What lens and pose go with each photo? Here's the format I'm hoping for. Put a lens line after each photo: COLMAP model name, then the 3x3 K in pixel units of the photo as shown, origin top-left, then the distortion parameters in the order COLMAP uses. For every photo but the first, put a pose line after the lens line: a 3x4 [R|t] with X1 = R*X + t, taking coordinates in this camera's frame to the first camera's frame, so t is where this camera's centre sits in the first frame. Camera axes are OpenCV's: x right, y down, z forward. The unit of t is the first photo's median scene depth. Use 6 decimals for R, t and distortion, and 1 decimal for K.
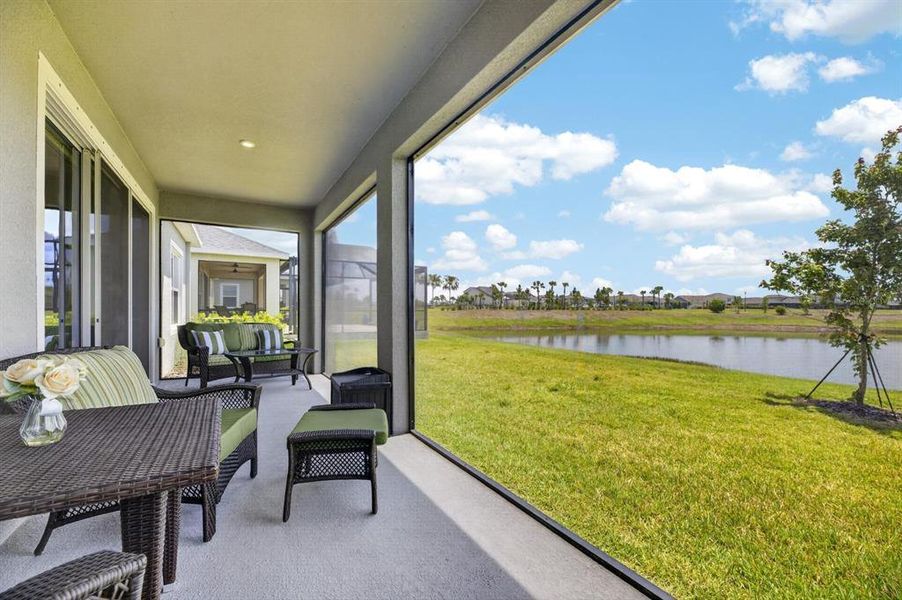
lens RADIAL K [[363.4, 0, 453.6], [0, 363.4, 301.6], [0, 0, 1]] dist [-0.002156, -0.000955]
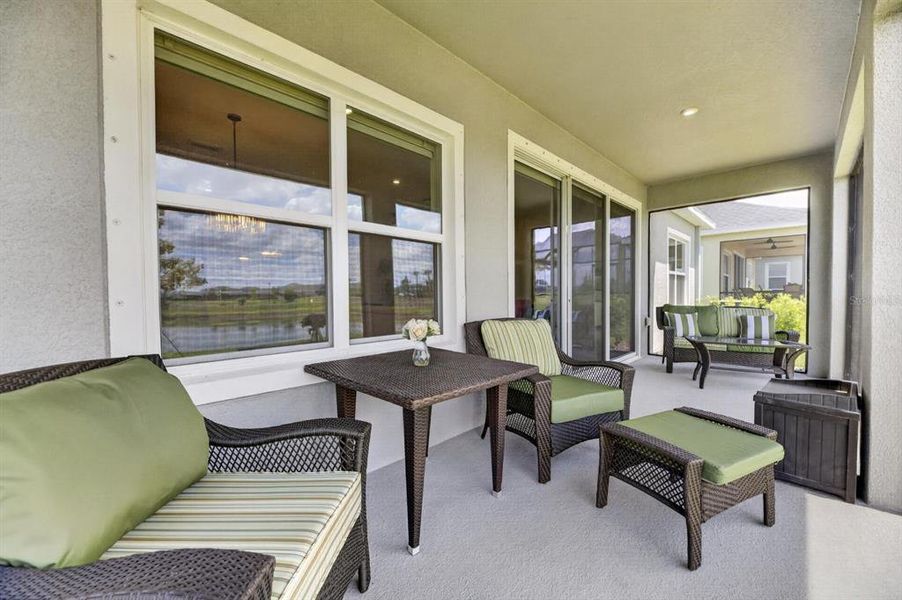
lens RADIAL K [[357.9, 0, 451.0], [0, 357.9, 300.0], [0, 0, 1]] dist [-0.002977, -0.000358]
pose [[0.249017, 0.010010, -0.968447, 0.124280], [0.031622, 0.999329, 0.018460, 0.005259], [0.967983, -0.035221, 0.248534, 0.131998]]
